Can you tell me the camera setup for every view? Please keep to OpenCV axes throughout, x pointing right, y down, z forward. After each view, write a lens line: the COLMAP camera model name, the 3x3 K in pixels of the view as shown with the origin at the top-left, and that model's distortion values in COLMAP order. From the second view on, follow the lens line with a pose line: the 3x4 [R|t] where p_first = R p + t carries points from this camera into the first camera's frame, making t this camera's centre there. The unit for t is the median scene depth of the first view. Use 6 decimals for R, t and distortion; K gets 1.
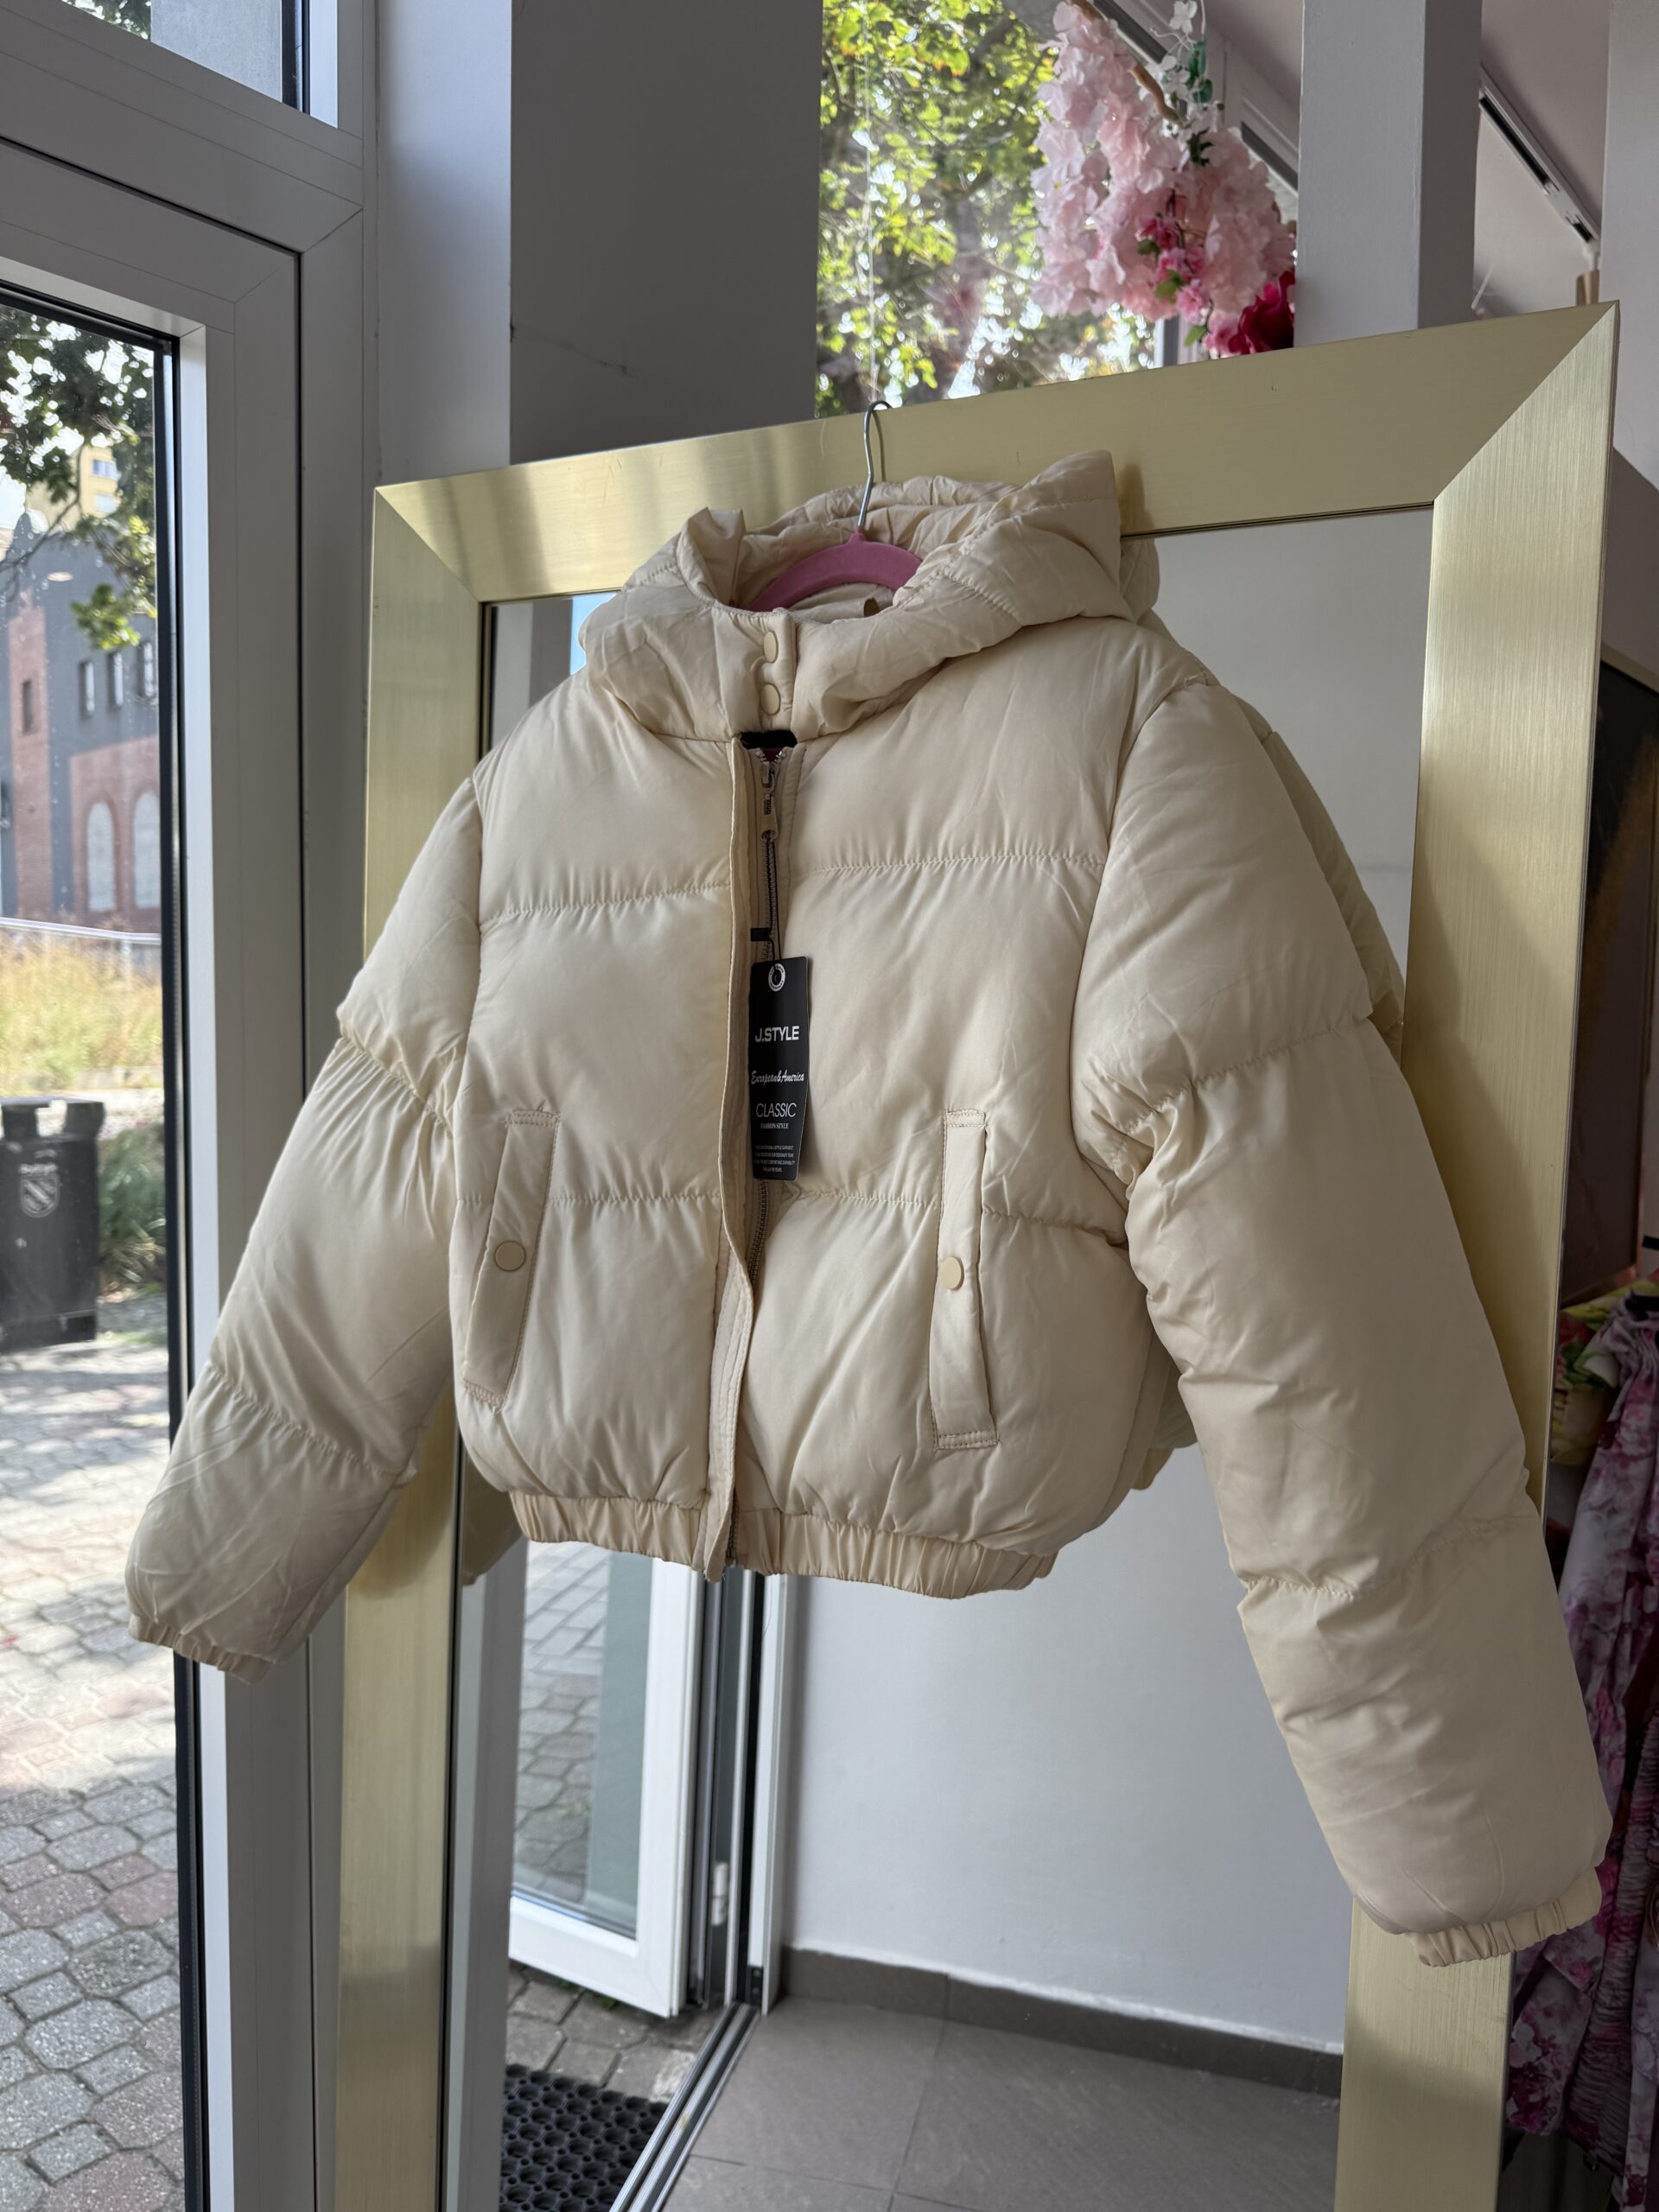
lens RADIAL K [[1545.3, 0, 829.1], [0, 1545.3, 1095.9], [0, 0, 1]] dist [0.096889, -0.121638]
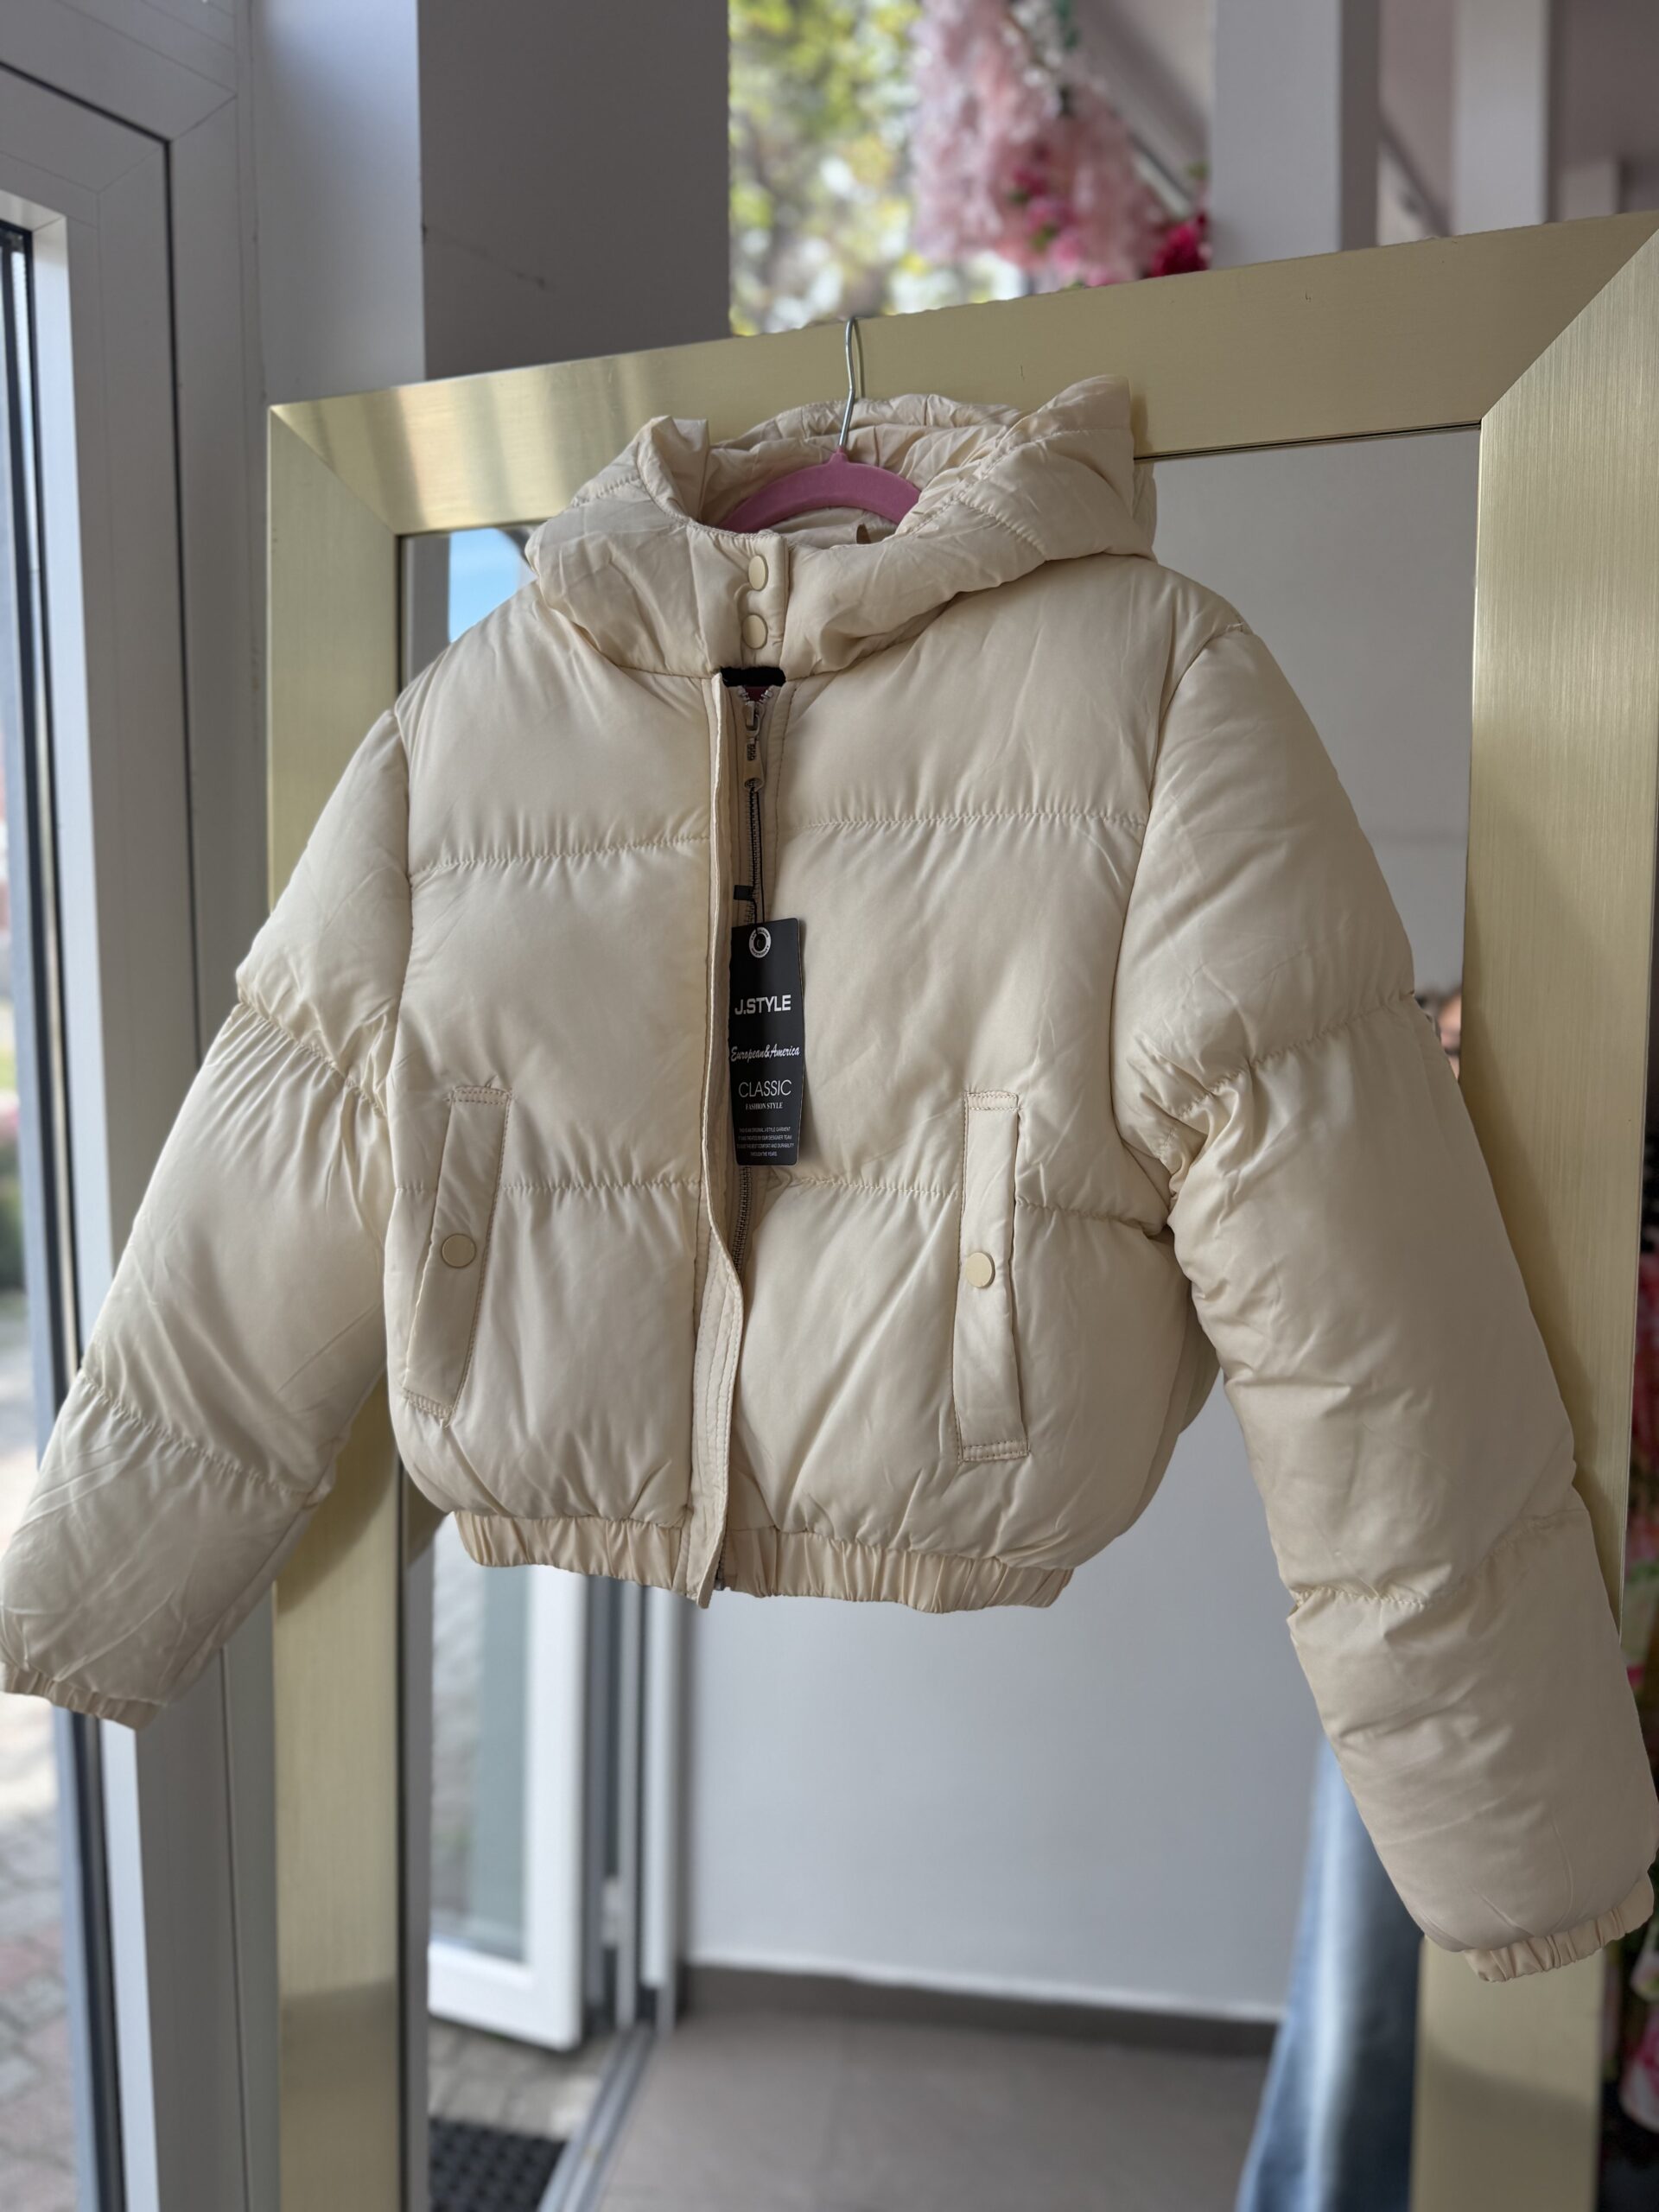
lens RADIAL K [[1546.9, 0, 829.5], [0, 1546.9, 1106.0], [0, 0, 1]] dist [0.089397, -0.123126]
pose [[0.990923, 0.001230, 0.134429, -0.116612], [-0.005113, 0.999580, 0.028538, -0.006600], [-0.134337, -0.028966, 0.990512, 0.092399]]
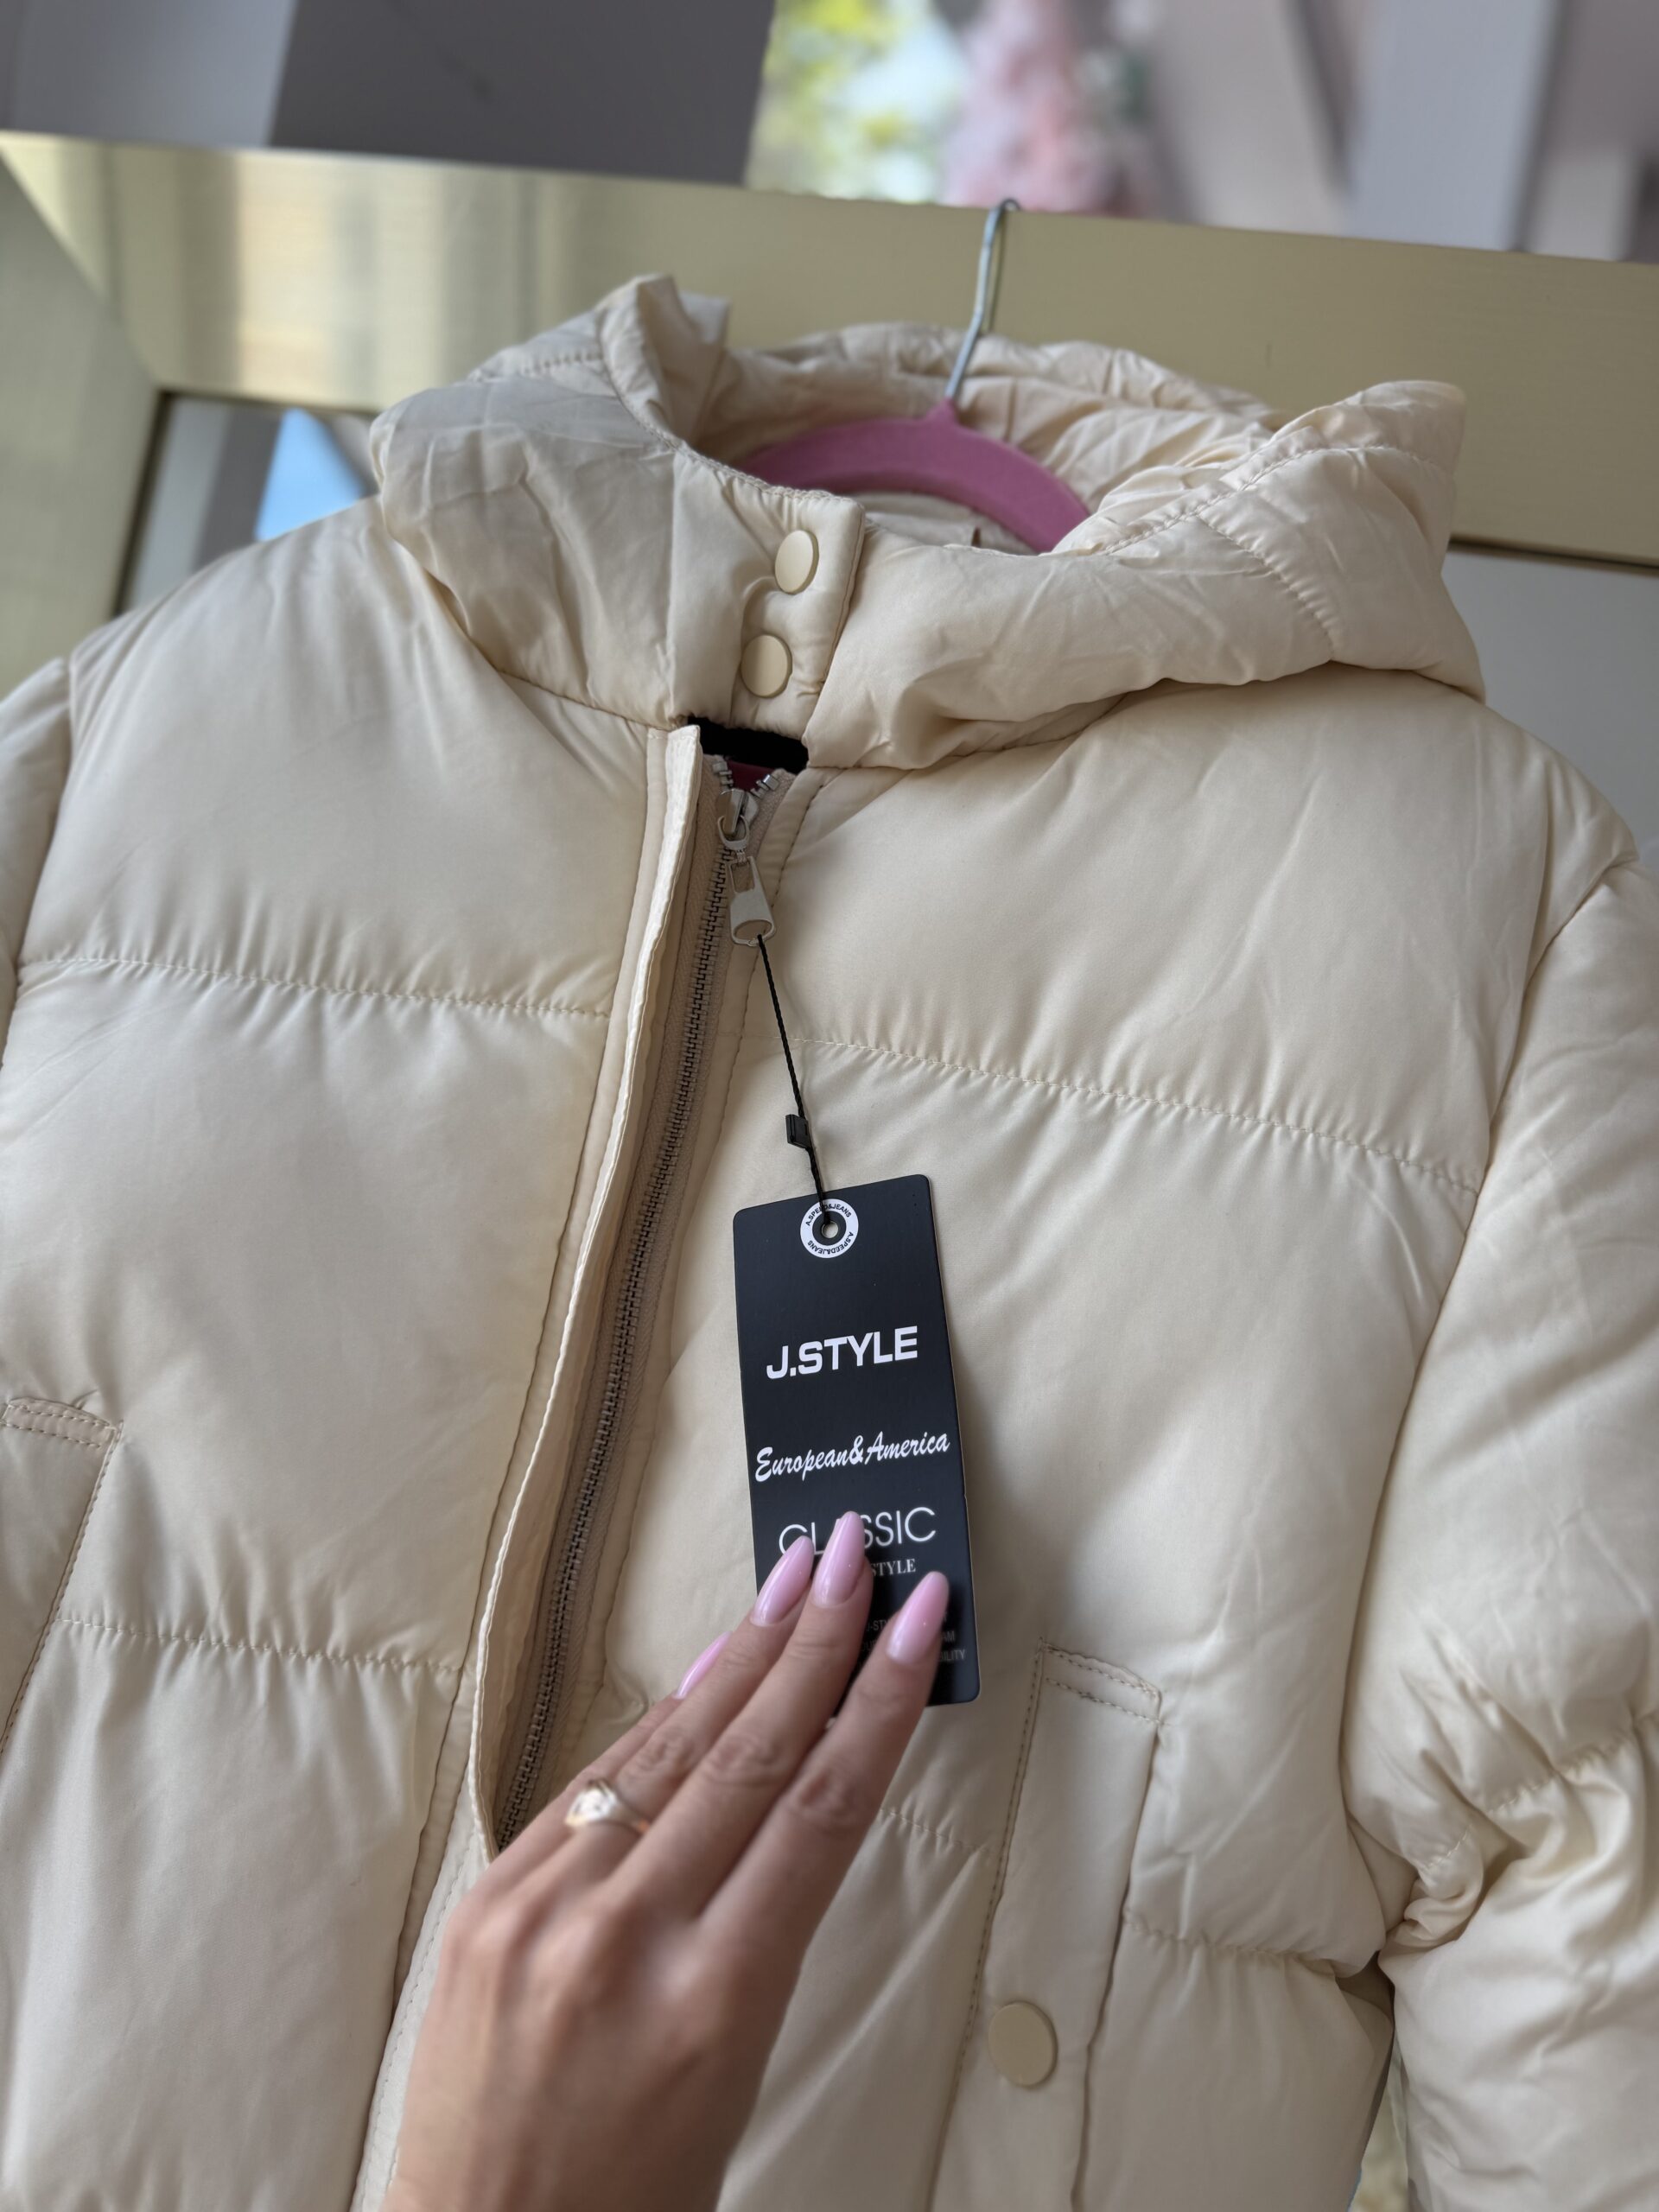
lens RADIAL K [[1614.9, 0, 822.9], [0, 1614.9, 1122.3], [0, 0, 1]] dist [0.070665, -0.146610]
pose [[0.943074, 0.194032, 0.270117, -0.131240], [-0.190091, 0.980912, -0.040942, -0.097890], [-0.272905, -0.012736, 0.961957, 0.506668]]
